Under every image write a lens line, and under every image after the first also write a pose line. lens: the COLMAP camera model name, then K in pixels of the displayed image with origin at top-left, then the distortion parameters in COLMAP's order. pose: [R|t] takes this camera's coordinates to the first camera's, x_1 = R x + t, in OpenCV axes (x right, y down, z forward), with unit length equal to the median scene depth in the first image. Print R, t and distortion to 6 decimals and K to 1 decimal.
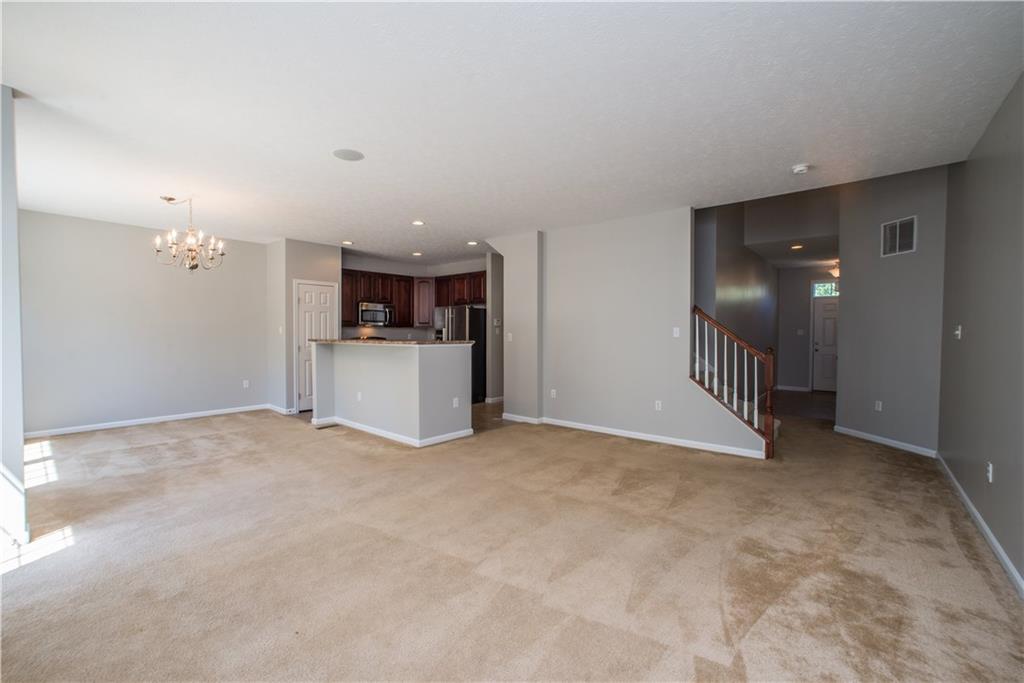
lens RADIAL K [[421.1, 0, 510.0], [0, 421.1, 341.1], [0, 0, 1]] dist [-0.029903, 0.011106]
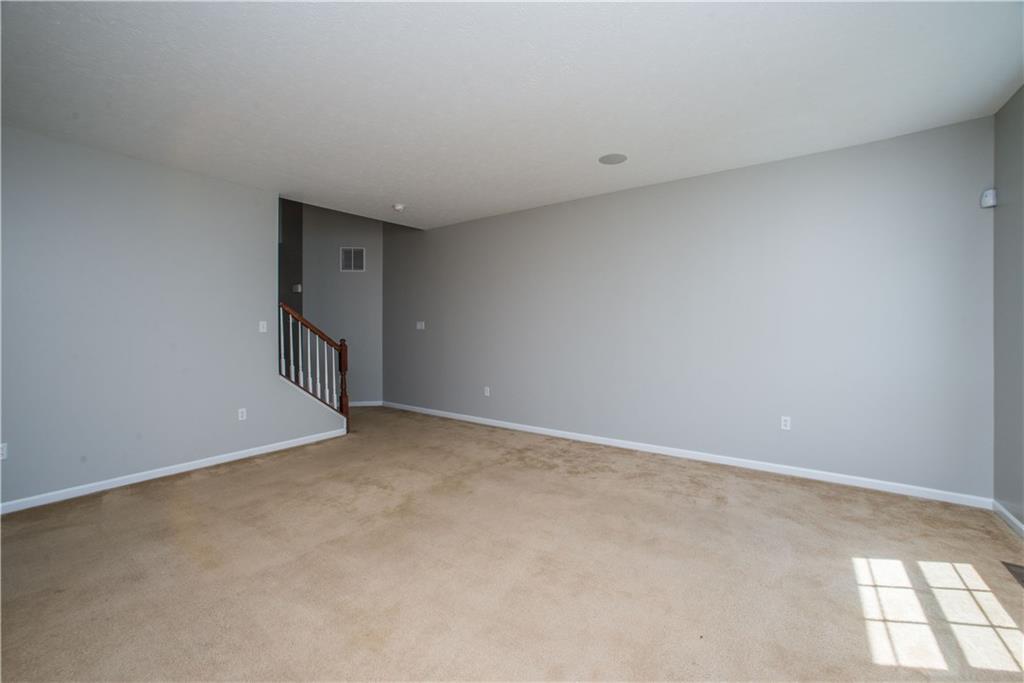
lens RADIAL K [[421.1, 0, 512.2], [0, 421.1, 332.3], [0, 0, 1]] dist [-0.029903, 0.011106]
pose [[-0.068345, -0.017681, 0.997505, -0.590093], [0.020204, 0.999613, 0.019103, -0.016973], [-0.997457, 0.021459, -0.067961, 0.601239]]
